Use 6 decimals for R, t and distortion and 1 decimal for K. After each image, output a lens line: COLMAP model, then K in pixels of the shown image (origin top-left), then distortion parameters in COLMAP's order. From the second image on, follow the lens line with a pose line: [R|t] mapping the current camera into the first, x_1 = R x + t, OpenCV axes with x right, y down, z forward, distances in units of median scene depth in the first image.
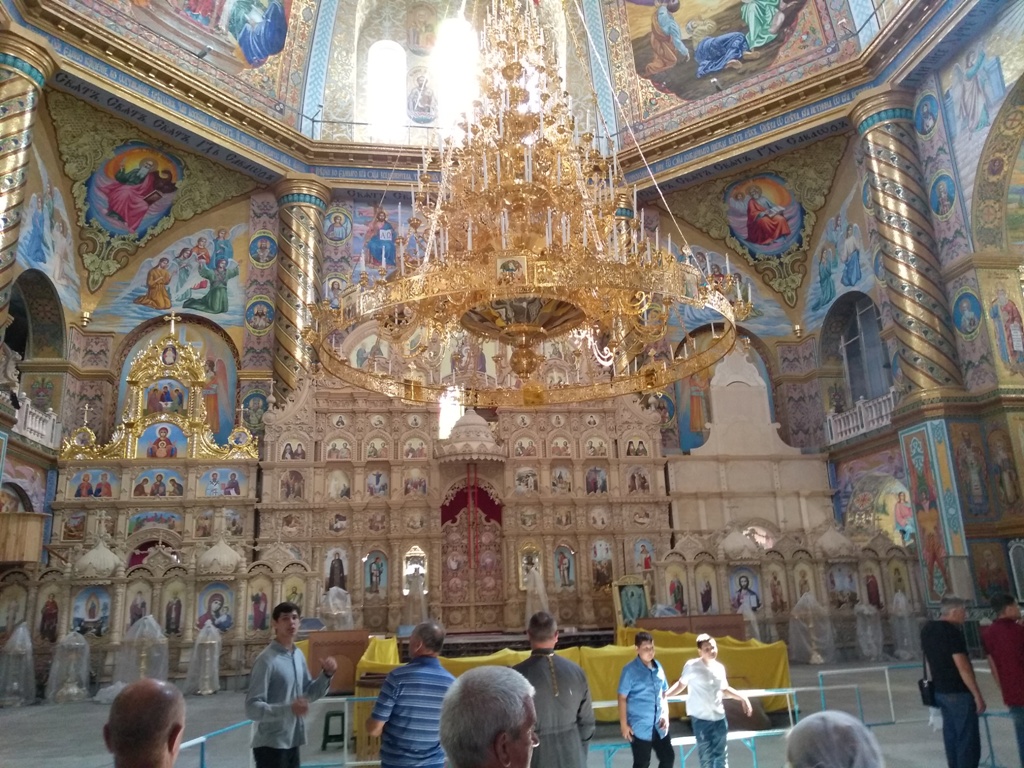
lens RADIAL K [[798.3, 0, 507.6], [0, 798.3, 385.8], [0, 0, 1]] dist [0.077387, -0.113028]
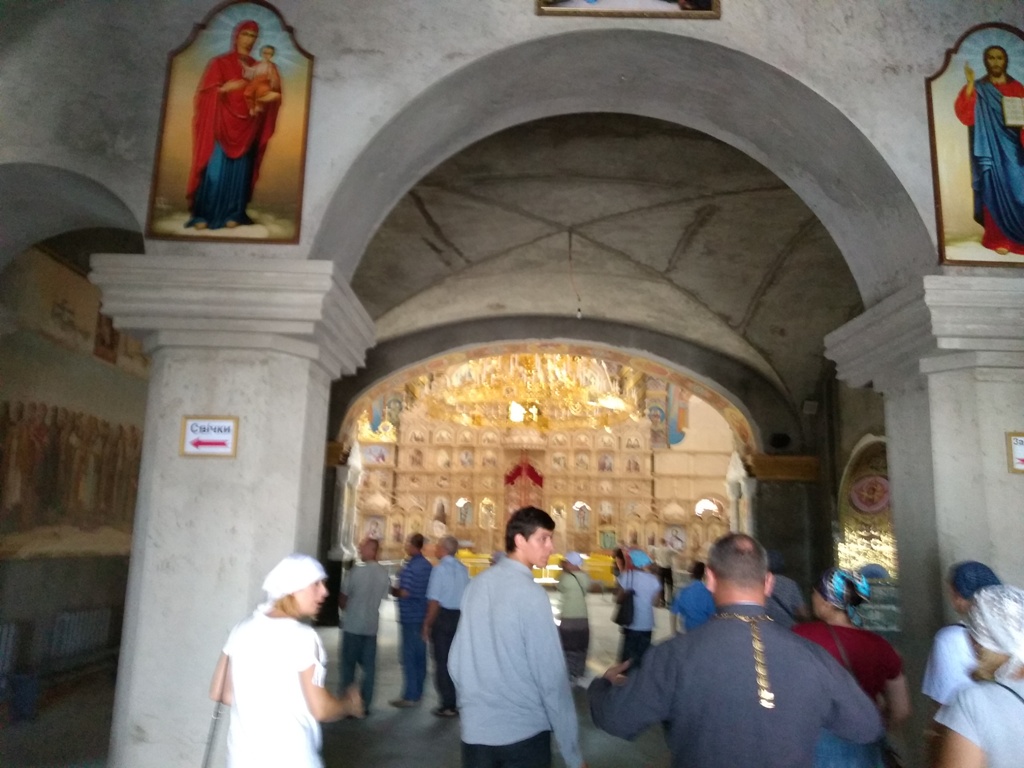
lens RADIAL K [[797.8, 0, 496.1], [0, 797.8, 381.5], [0, 0, 1]] dist [0.249024, -0.142931]
pose [[0.985625, 0.030374, -0.166197, 0.161555], [-0.018657, 0.997258, 0.071616, -0.152037], [0.167916, -0.067486, 0.983489, -0.575663]]
